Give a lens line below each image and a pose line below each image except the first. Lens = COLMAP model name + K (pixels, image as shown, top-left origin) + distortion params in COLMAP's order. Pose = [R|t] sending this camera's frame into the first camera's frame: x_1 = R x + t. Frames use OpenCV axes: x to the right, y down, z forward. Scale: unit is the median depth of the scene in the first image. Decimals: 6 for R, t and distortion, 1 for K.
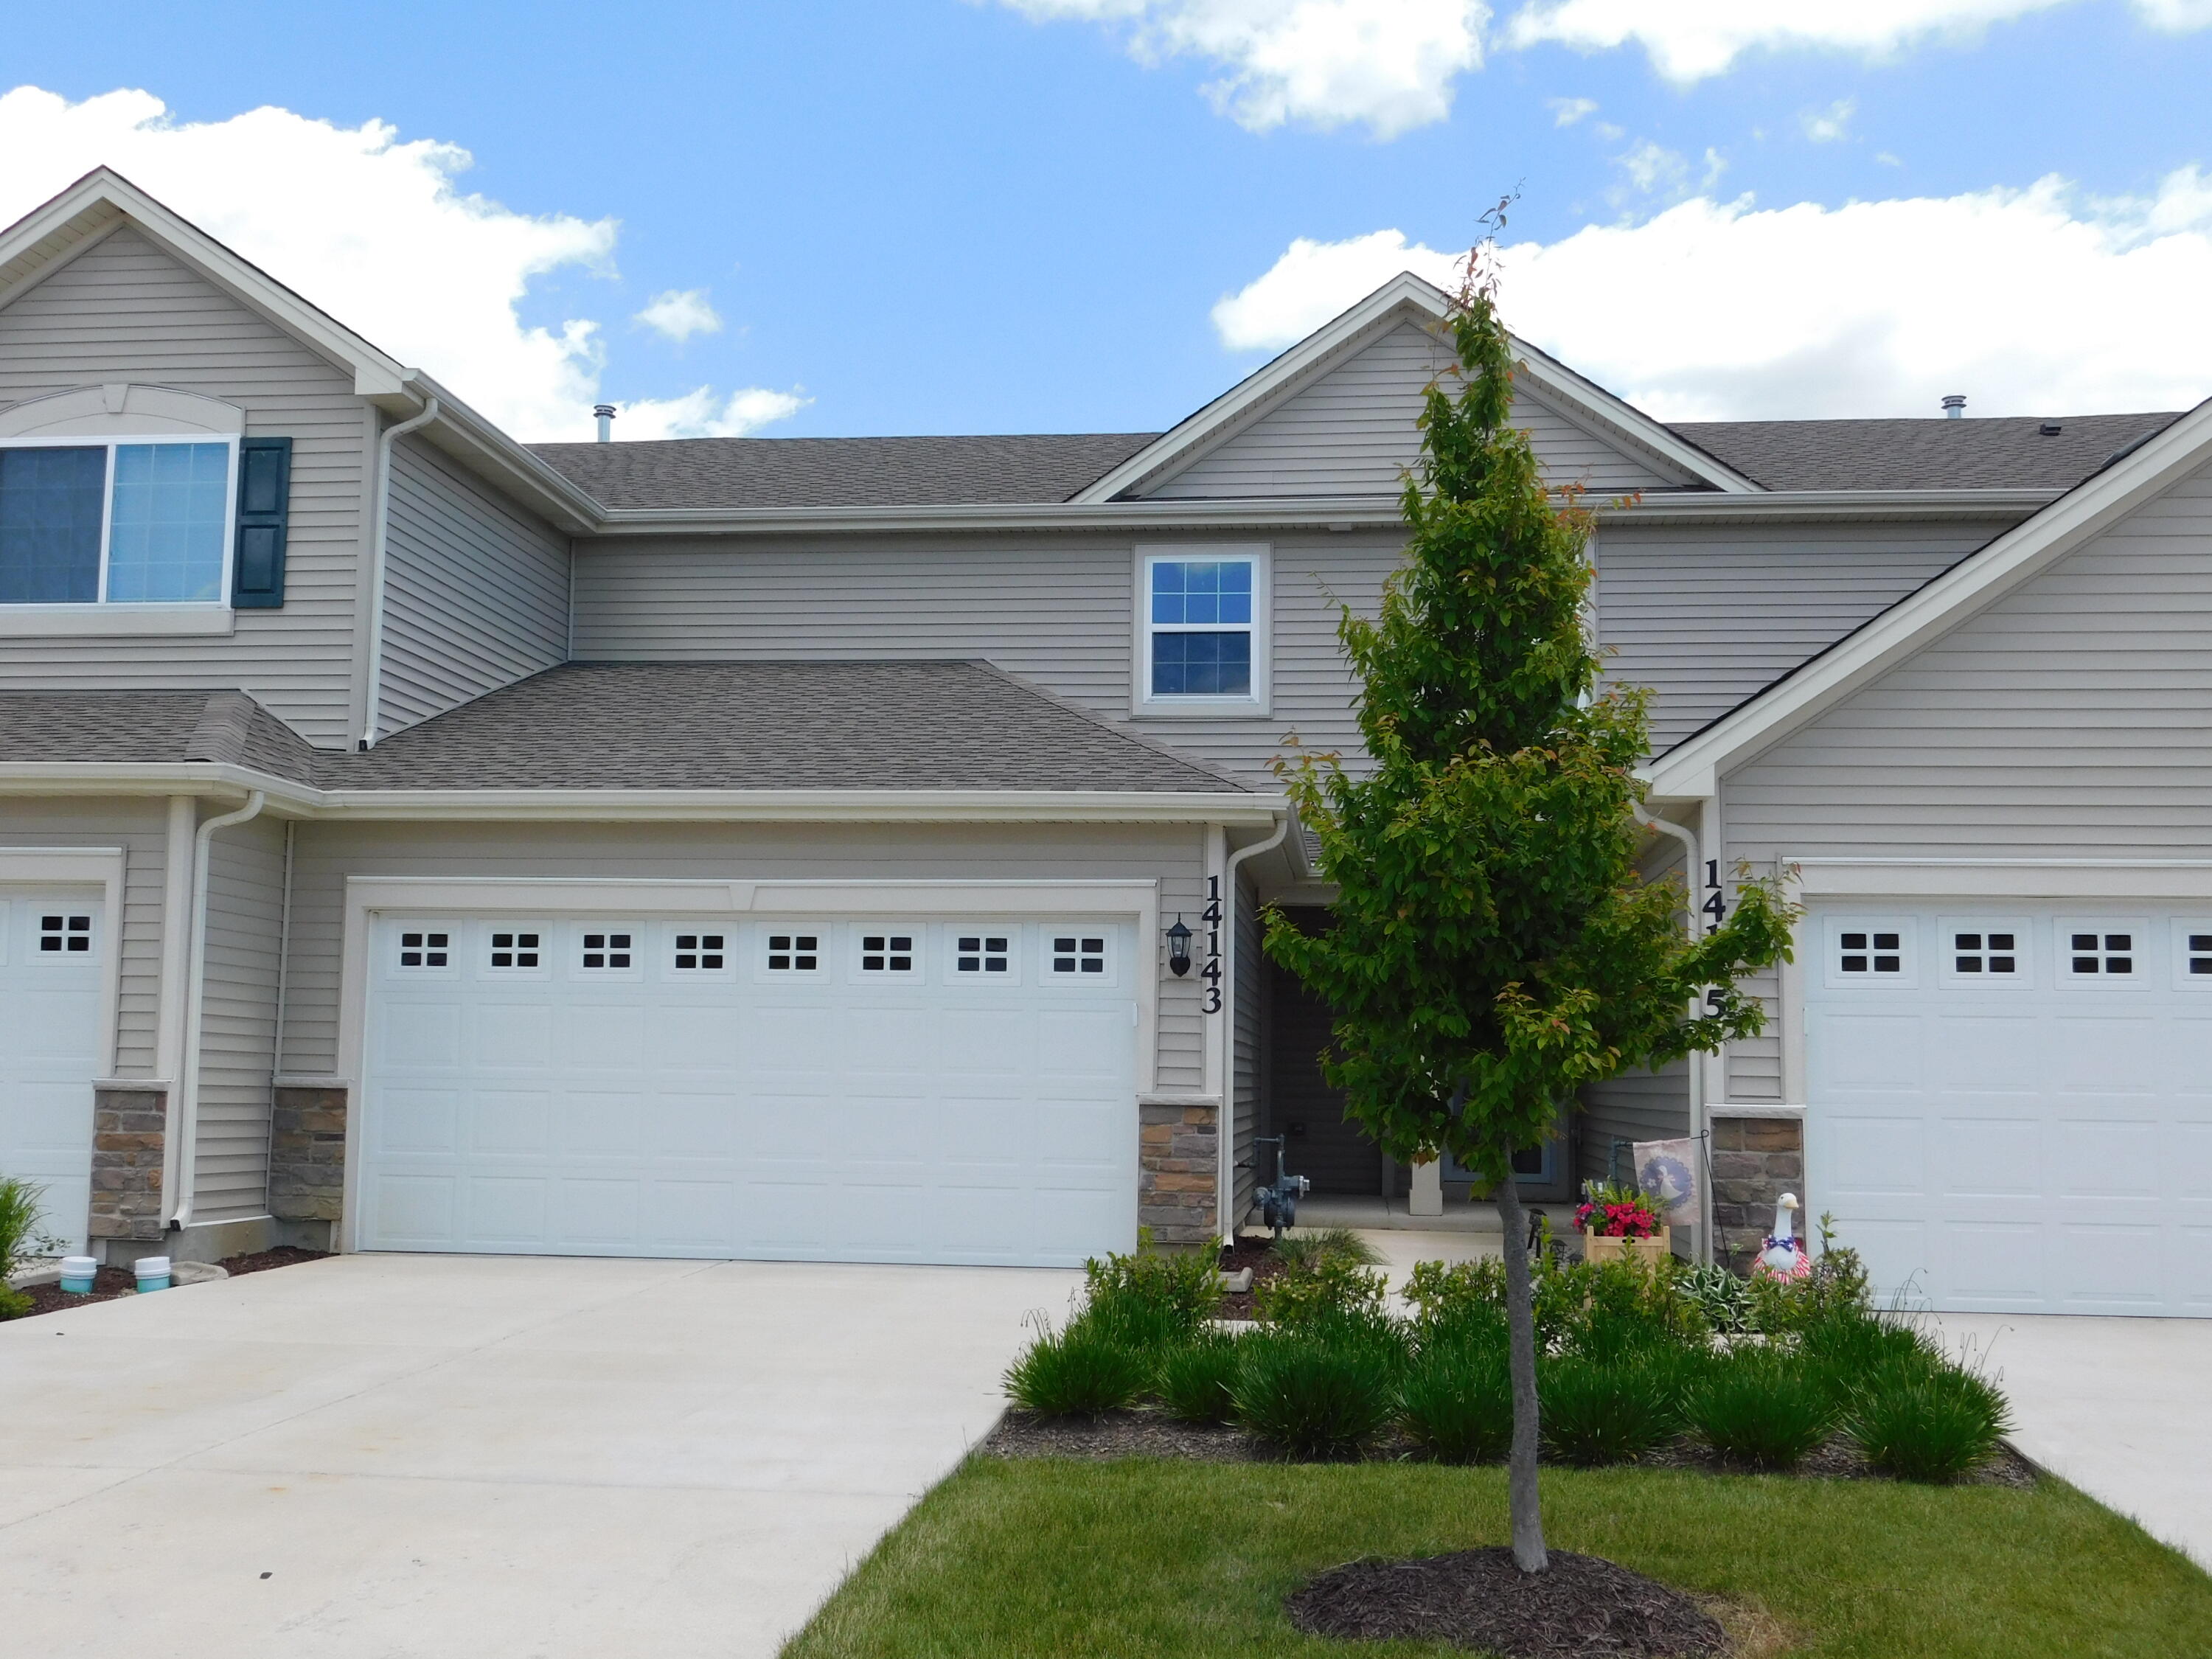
lens RADIAL K [[2318.0, 0, 1106.0], [0, 2318.0, 829.5], [0, 0, 1]] dist [0.002071, -0.034811]
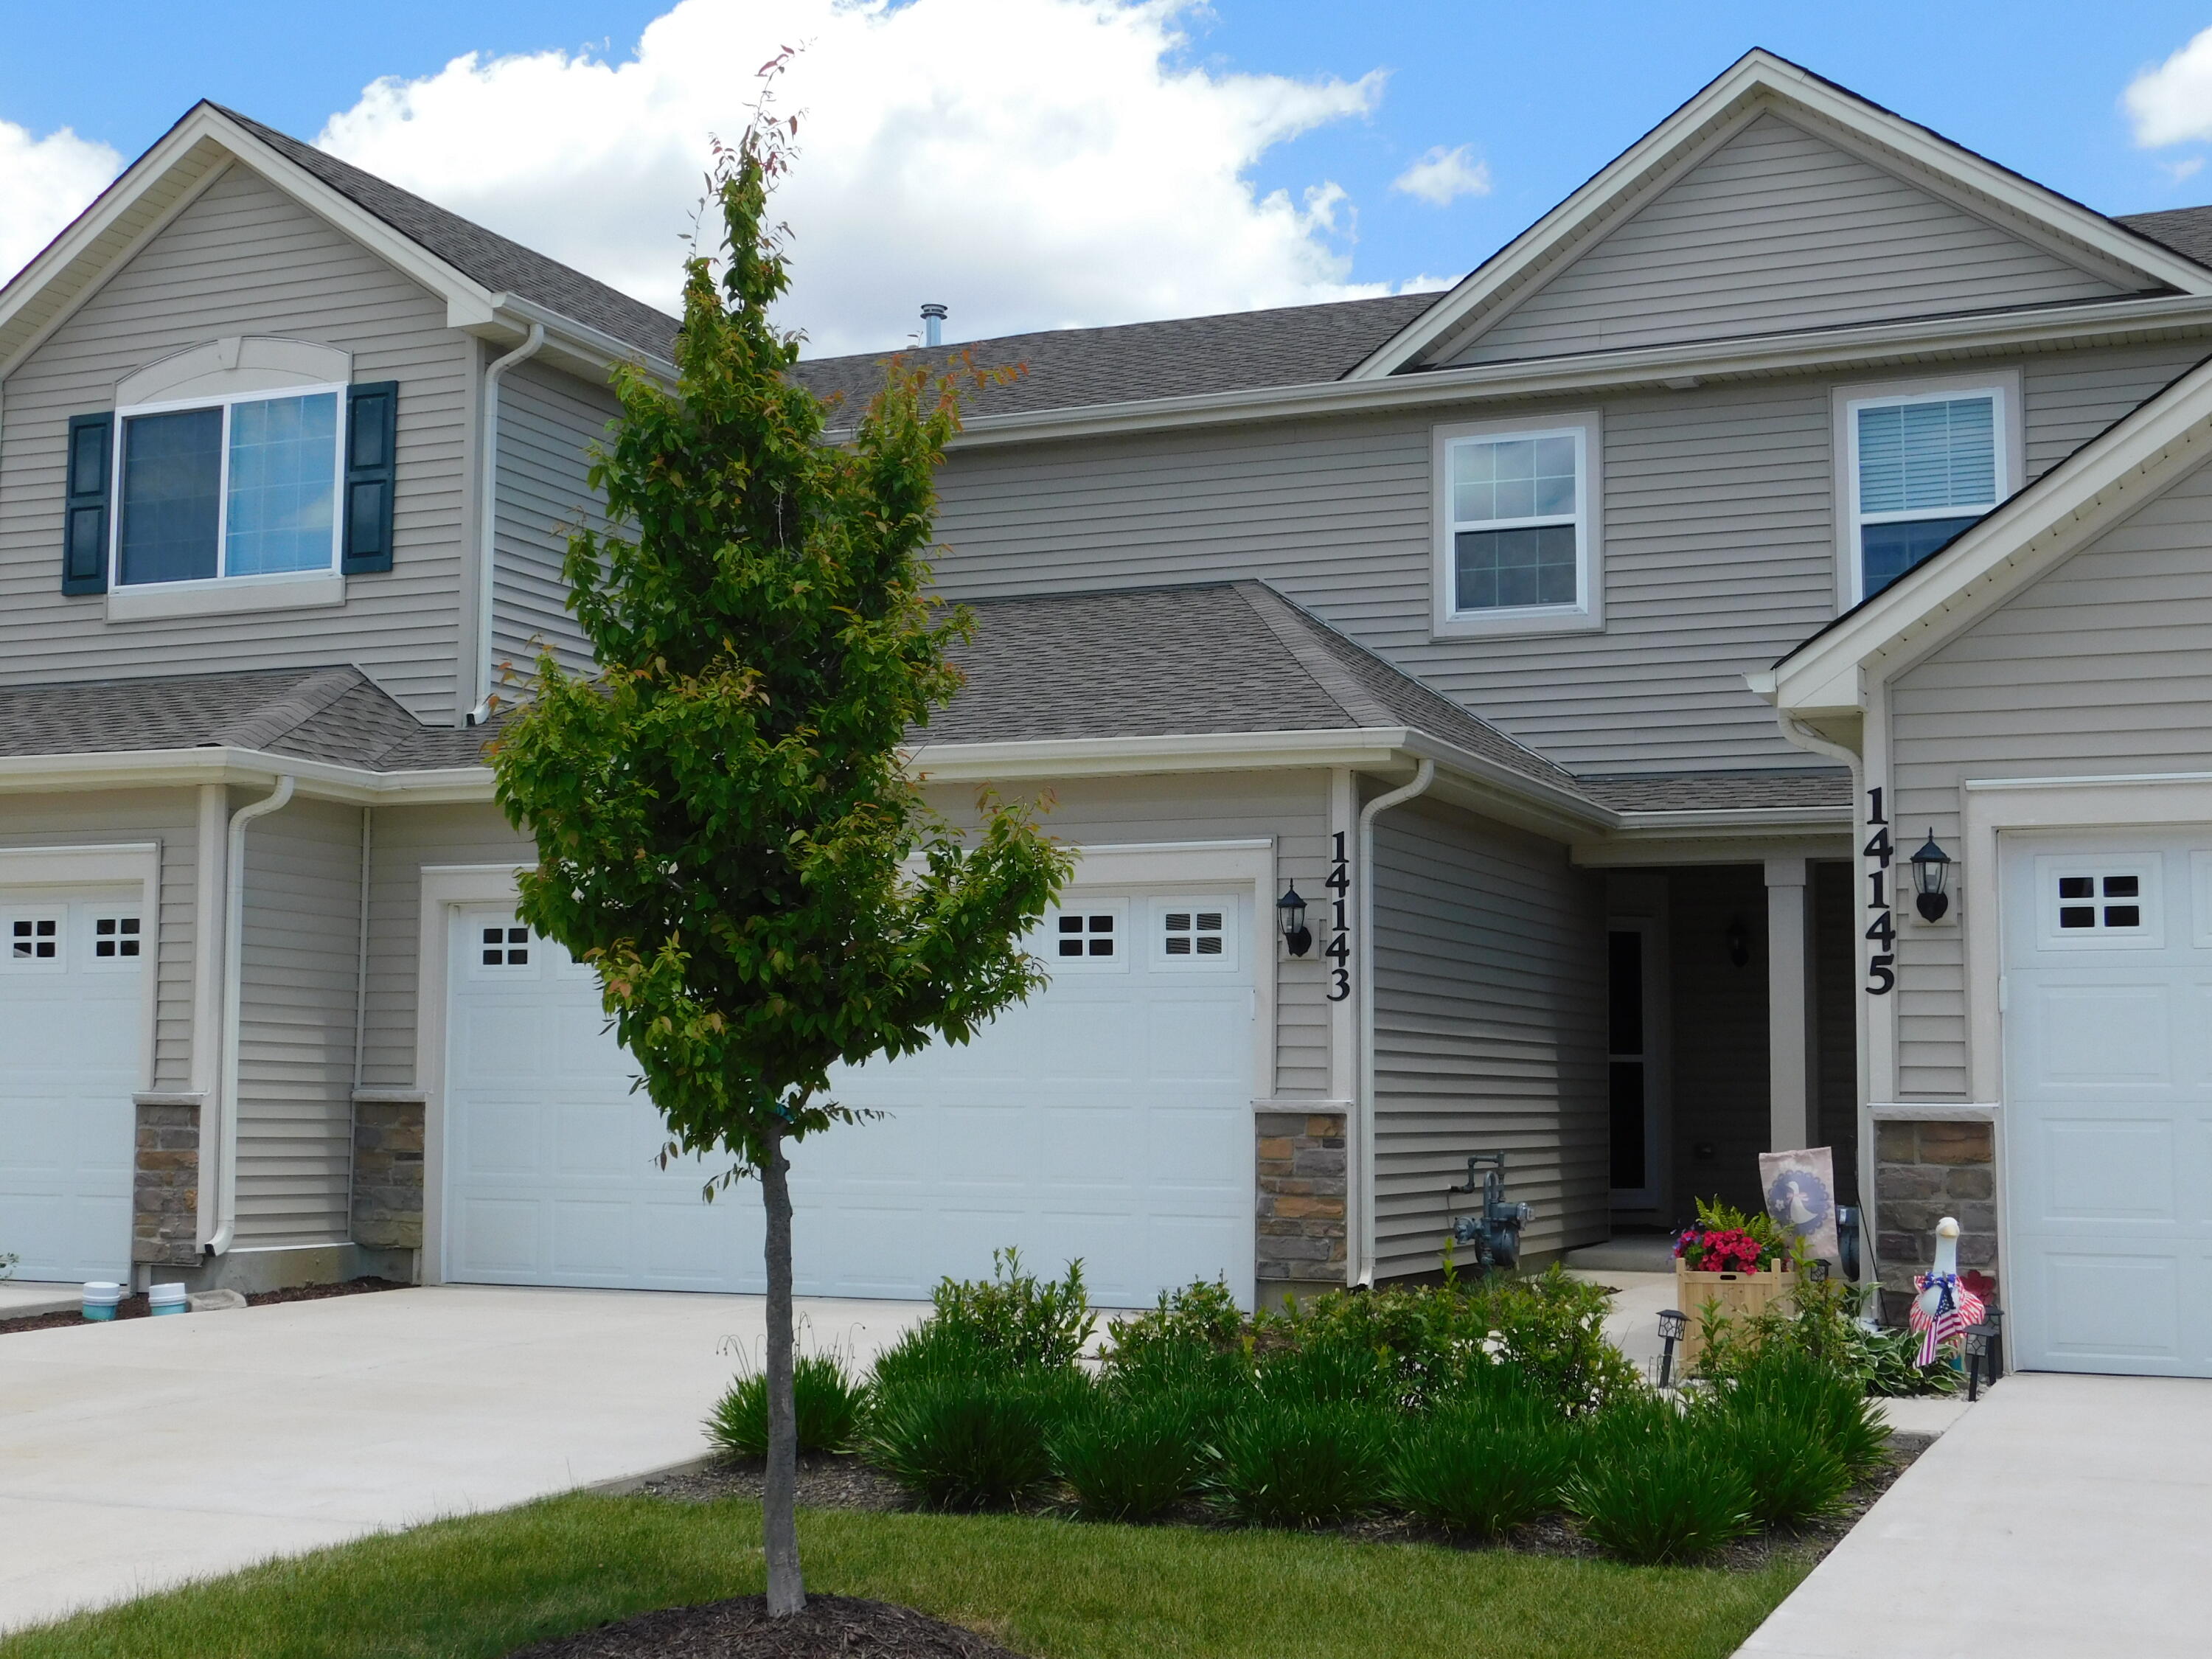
lens RADIAL K [[2901.1, 0, 1096.7], [0, 2901.1, 825.9], [0, 0, 1]] dist [-0.002211, -0.015410]
pose [[0.956134, -0.035906, -0.290722, 0.260880], [0.038685, 0.999244, 0.003816, 0.010701], [0.290365, -0.014896, 0.956800, 0.000404]]
